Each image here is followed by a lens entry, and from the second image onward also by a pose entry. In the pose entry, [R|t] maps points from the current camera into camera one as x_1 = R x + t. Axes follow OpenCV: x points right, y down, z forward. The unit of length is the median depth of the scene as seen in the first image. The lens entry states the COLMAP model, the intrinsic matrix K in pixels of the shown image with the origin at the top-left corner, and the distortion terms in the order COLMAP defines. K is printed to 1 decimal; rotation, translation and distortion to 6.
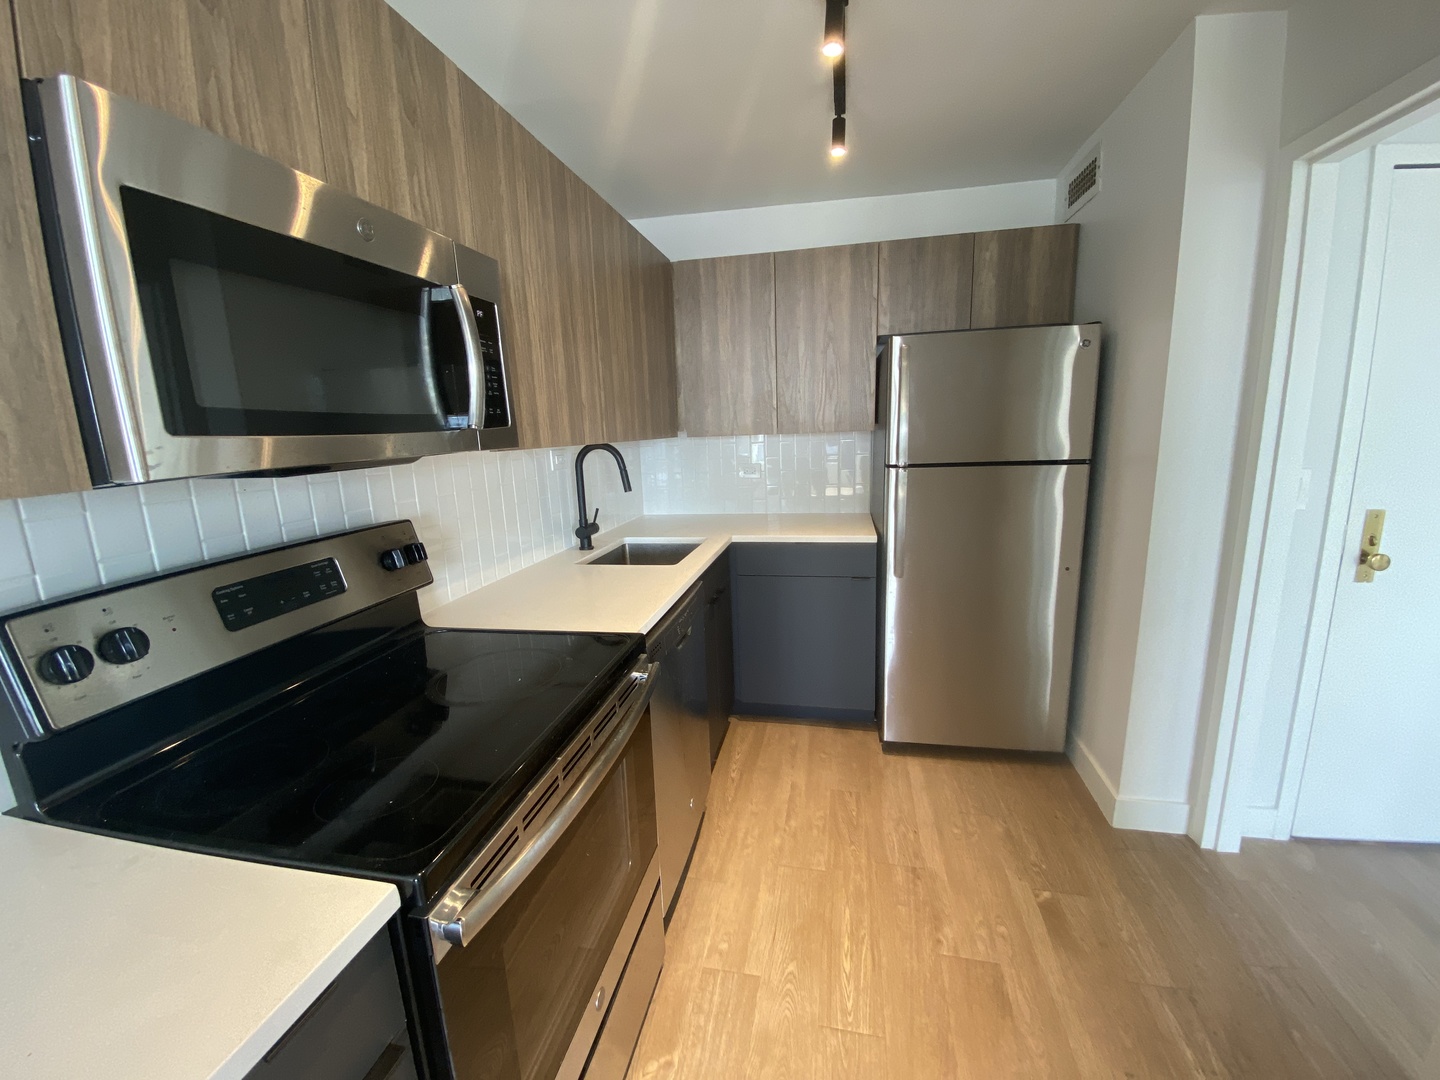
lens RADIAL K [[580.4, 0, 718.8], [0, 580.4, 536.4], [0, 0, 1]] dist [0.018674, -0.020979]
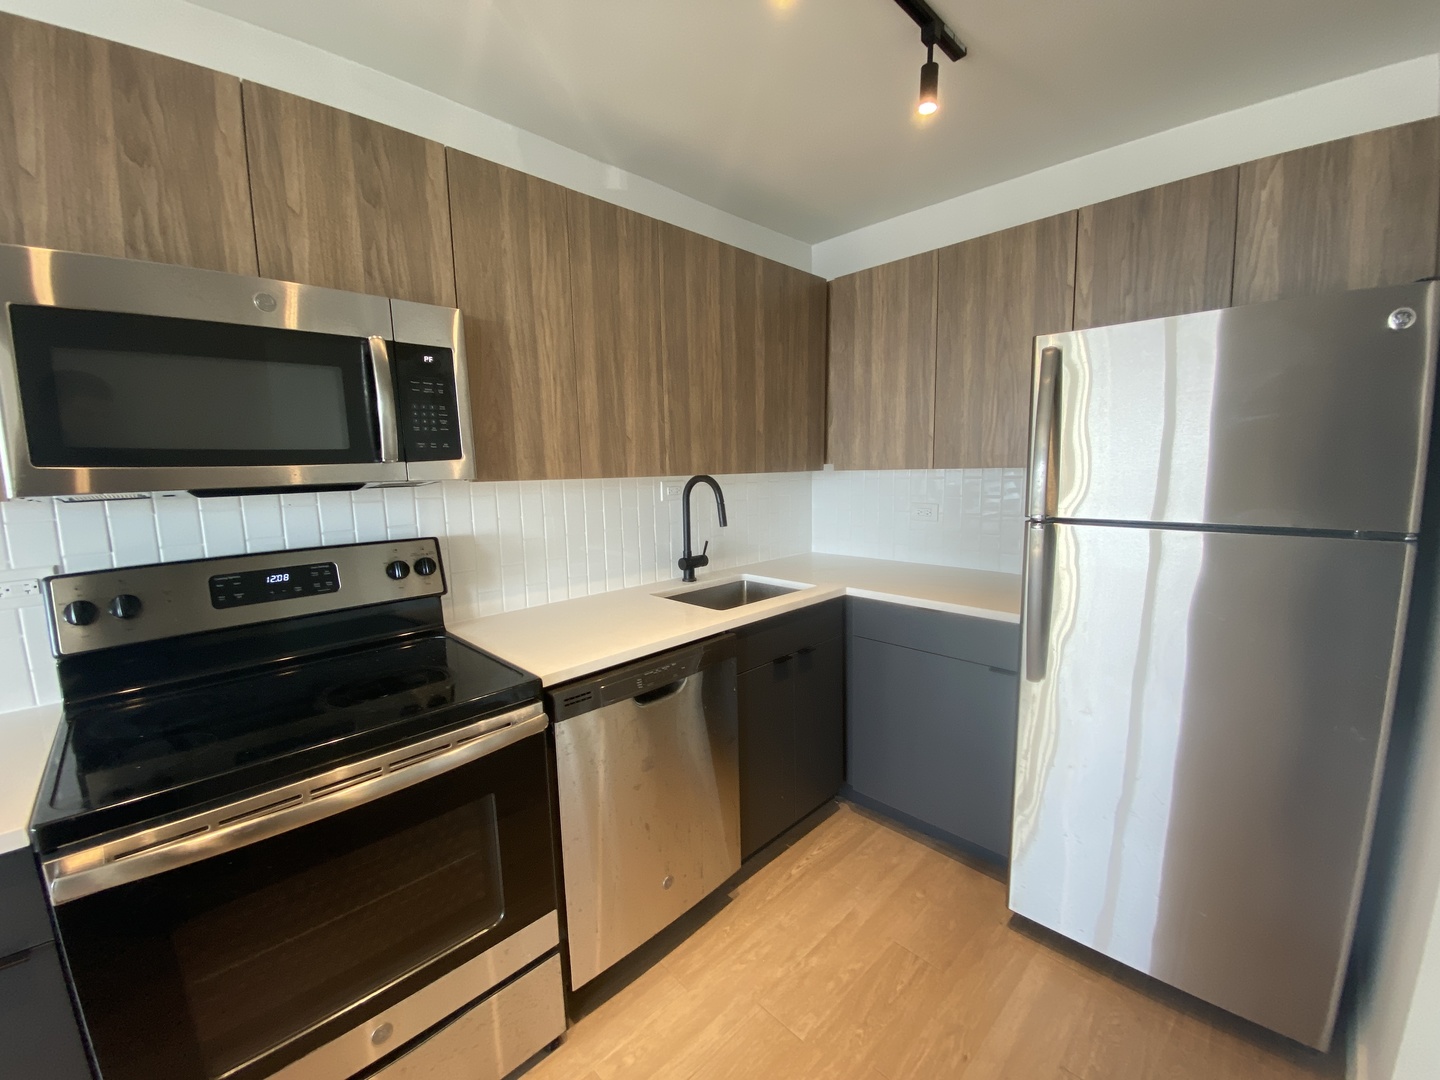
lens RADIAL K [[580.4, 0, 718.8], [0, 580.4, 536.4], [0, 0, 1]] dist [0.018674, -0.020979]
pose [[0.834248, 0.086171, -0.544615, 0.399713], [-0.111420, 0.993682, -0.013451, -0.053881], [0.540015, 0.071902, 0.838578, 0.227325]]
